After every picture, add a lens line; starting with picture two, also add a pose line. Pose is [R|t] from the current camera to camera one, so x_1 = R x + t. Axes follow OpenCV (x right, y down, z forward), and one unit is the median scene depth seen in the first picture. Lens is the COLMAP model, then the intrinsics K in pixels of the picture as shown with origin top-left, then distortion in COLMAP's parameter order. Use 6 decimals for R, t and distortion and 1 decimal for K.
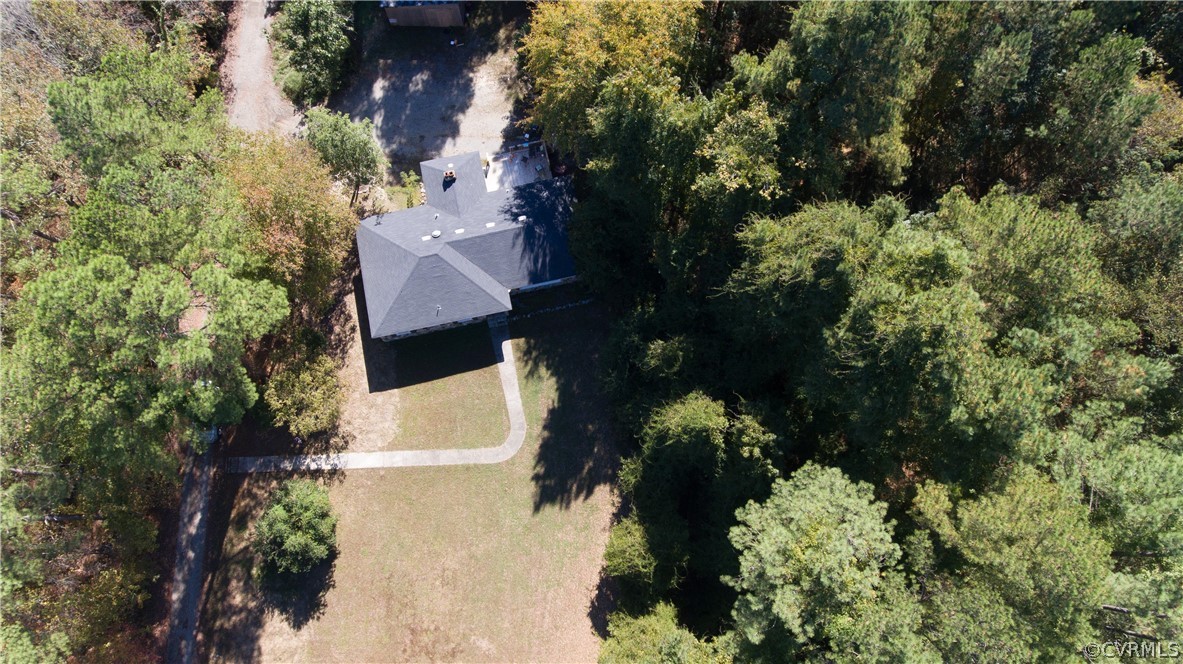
lens RADIAL K [[709.1, 0, 558.5], [0, 709.1, 340.1], [0, 0, 1]] dist [-0.009184, -0.000213]
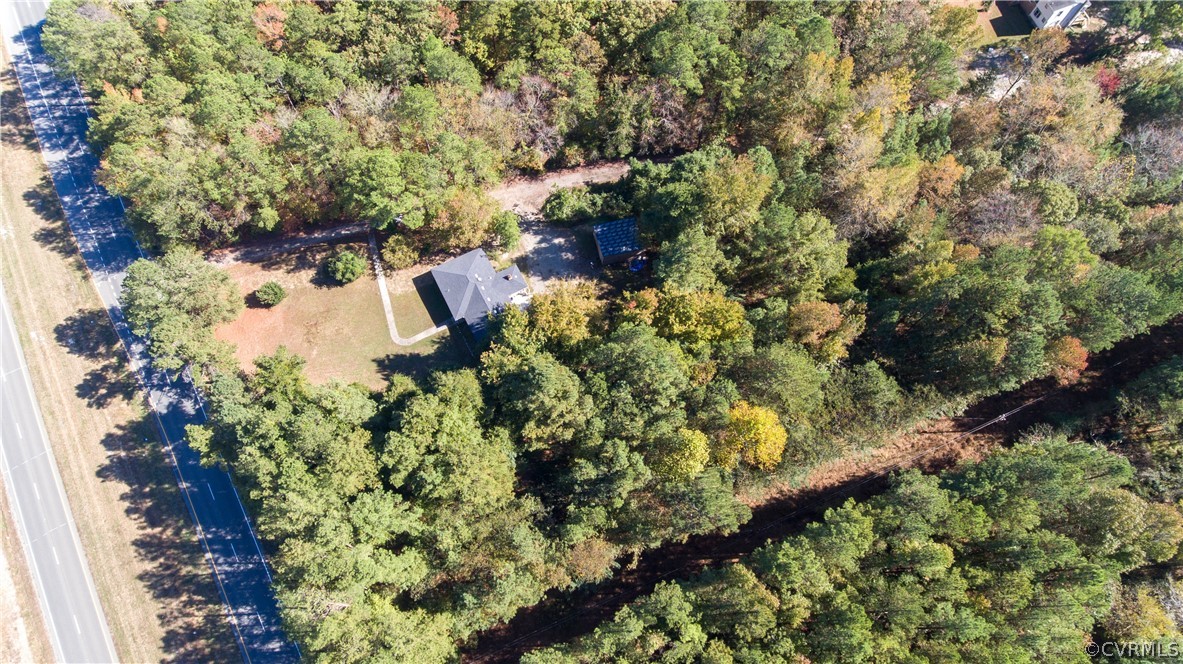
lens RADIAL K [[702.6, 0, 560.8], [0, 702.6, 342.3], [0, 0, 1]] dist [-0.026341, 0.014100]
pose [[0.262415, 0.902227, -0.342236, 0.842101], [-0.940978, 0.317831, 0.116379, -0.594292], [0.213773, 0.291497, 0.932379, -0.959370]]
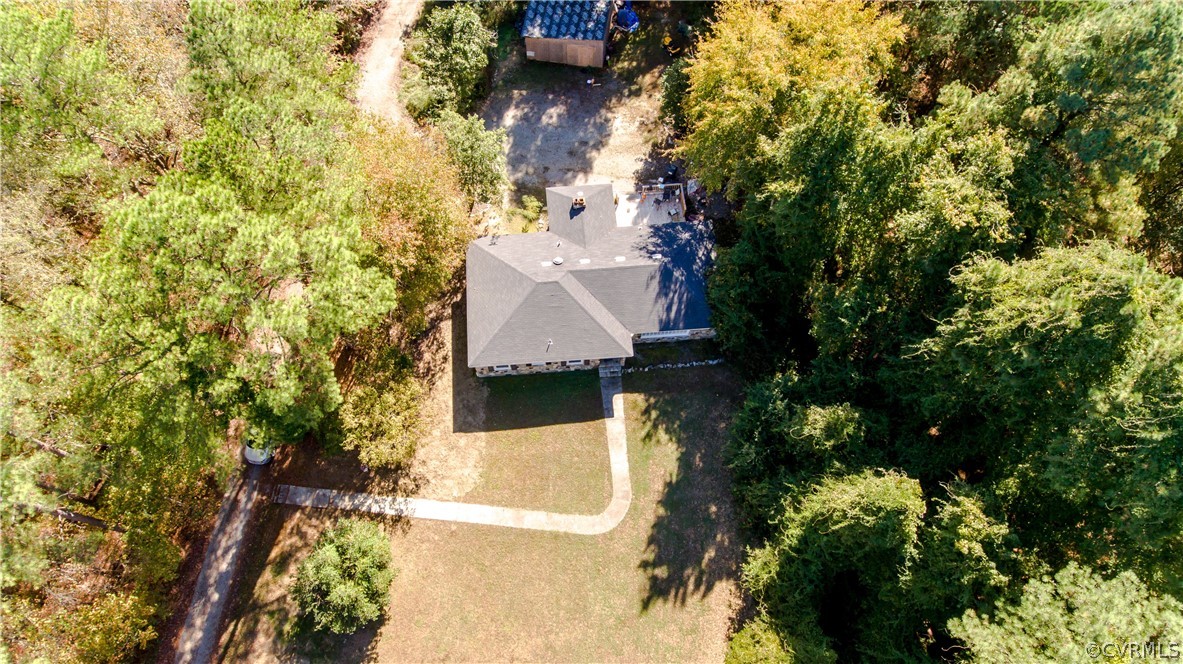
lens RADIAL K [[702.6, 0, 560.8], [0, 702.6, 342.3], [0, 0, 1]] dist [-0.026341, 0.014100]
pose [[0.990168, 0.131244, -0.048399, -0.116670], [-0.137451, 0.977105, -0.162401, 0.093535], [0.025976, 0.167456, 0.985537, 0.153544]]
